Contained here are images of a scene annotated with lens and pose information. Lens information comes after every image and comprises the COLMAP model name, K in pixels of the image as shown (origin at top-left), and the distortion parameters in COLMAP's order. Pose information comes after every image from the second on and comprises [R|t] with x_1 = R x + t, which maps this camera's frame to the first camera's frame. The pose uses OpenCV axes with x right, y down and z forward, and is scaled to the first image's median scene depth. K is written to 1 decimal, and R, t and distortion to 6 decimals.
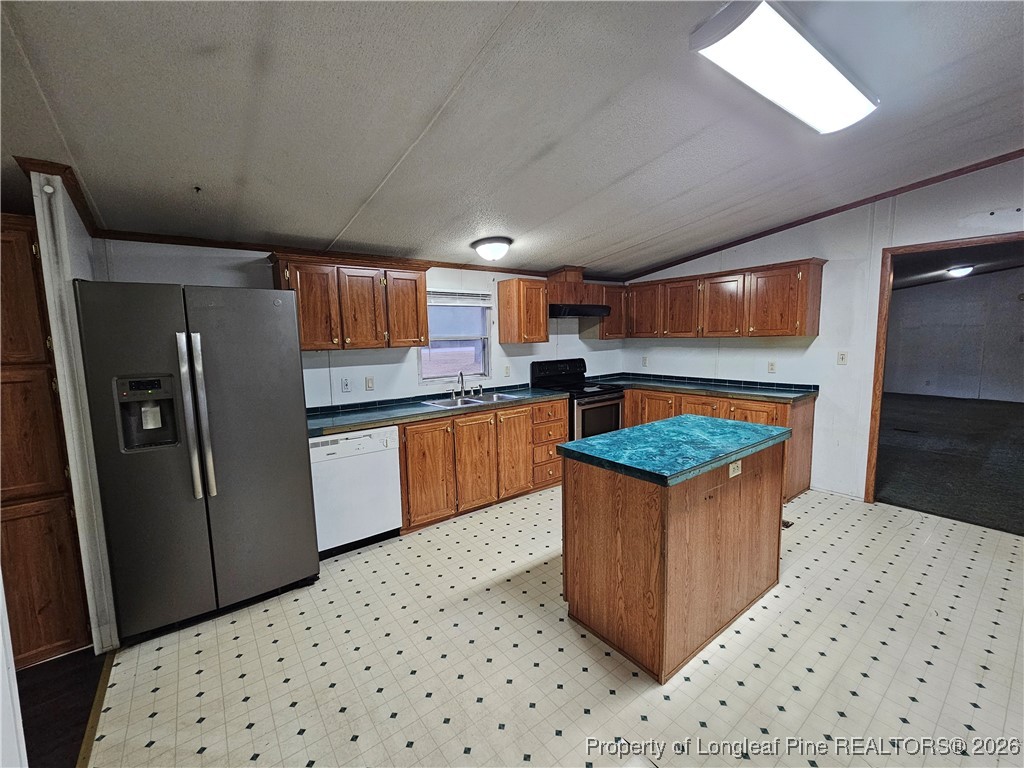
lens RADIAL K [[424.8, 0, 507.1], [0, 424.8, 379.8], [0, 0, 1]] dist [-0.001418, 0.000035]
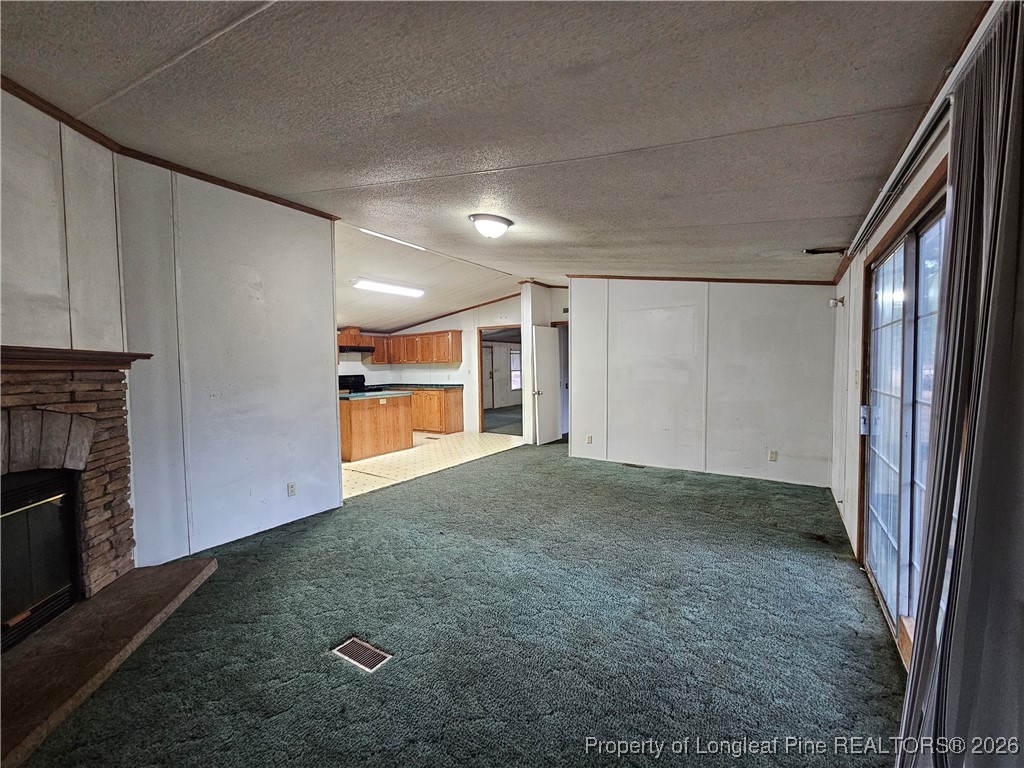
lens RADIAL K [[424.8, 0, 505.1], [0, 424.8, 388.4], [0, 0, 1]] dist [-0.001418, 0.000035]
pose [[0.944173, -0.009171, 0.329321, 0.177529], [0.029828, 0.997887, -0.057727, 0.157739], [-0.328096, 0.064327, 0.942452, -1.105544]]
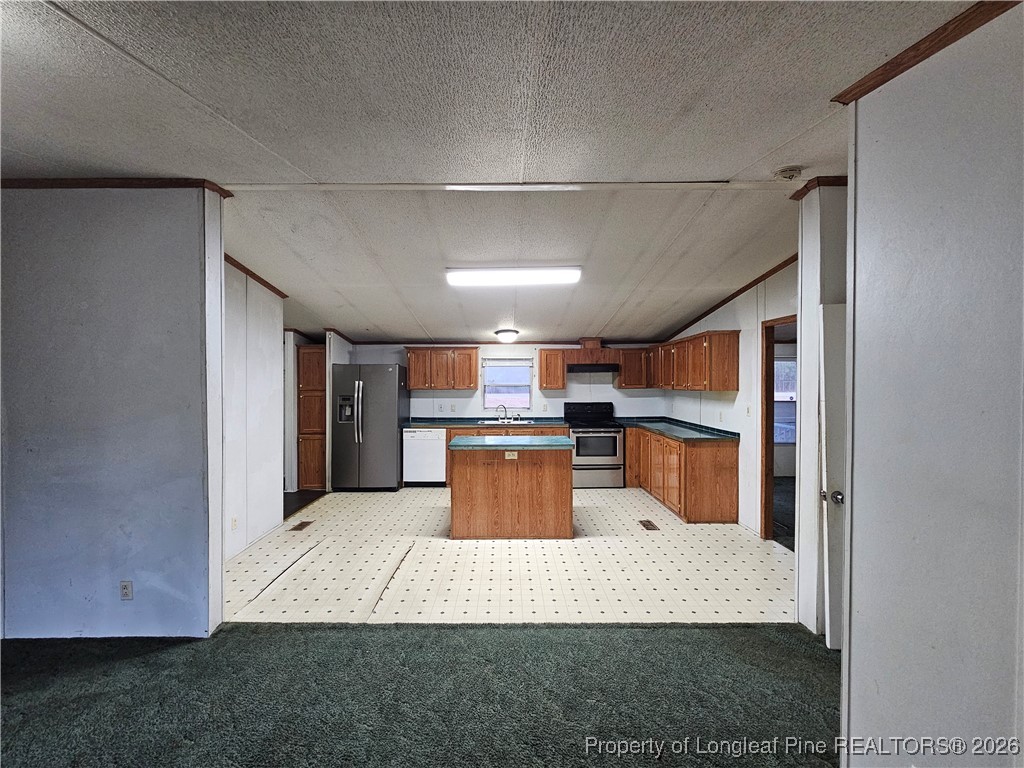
lens RADIAL K [[424.8, 0, 508.1], [0, 424.8, 382.1], [0, 0, 1]] dist [-0.001418, 0.000035]
pose [[0.796714, 0.023086, -0.603916, 0.847649], [-0.078660, 0.994731, -0.065745, -0.000307], [0.599216, 0.099884, 0.794332, -0.308105]]
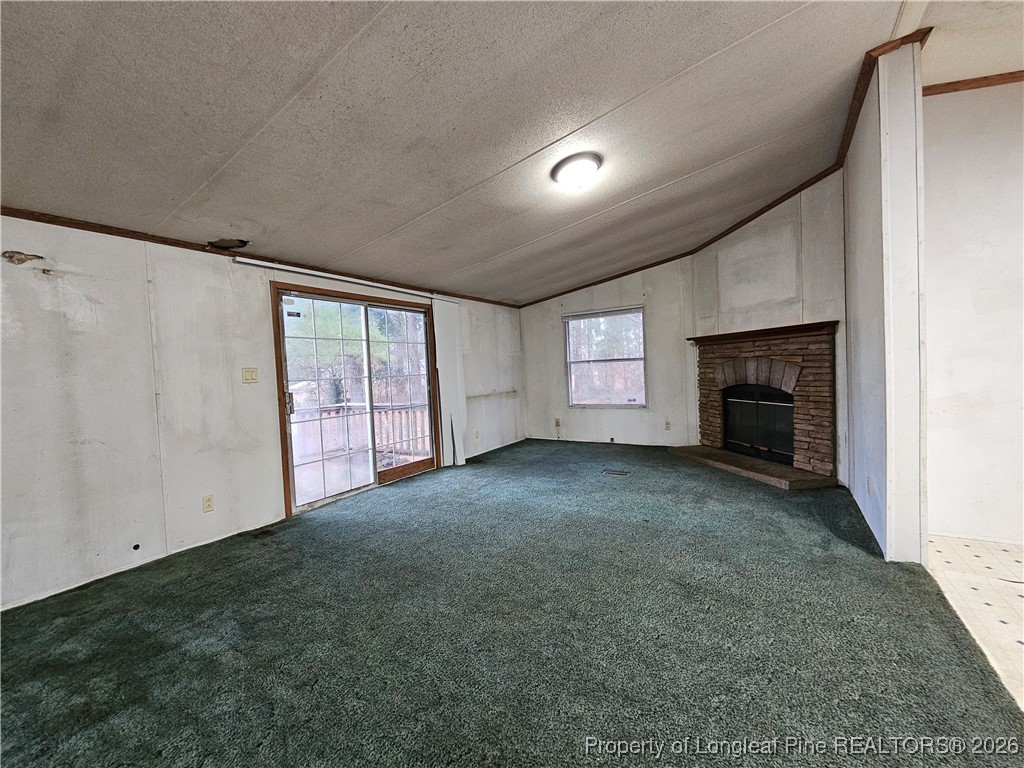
lens RADIAL K [[424.8, 0, 508.8], [0, 424.8, 382.6], [0, 0, 1]] dist [-0.001418, 0.000035]
pose [[-0.931099, 0.075651, -0.356836, 0.785215], [0.026393, 0.989665, 0.140946, 0.035985], [0.363811, 0.121816, -0.923473, 0.253923]]
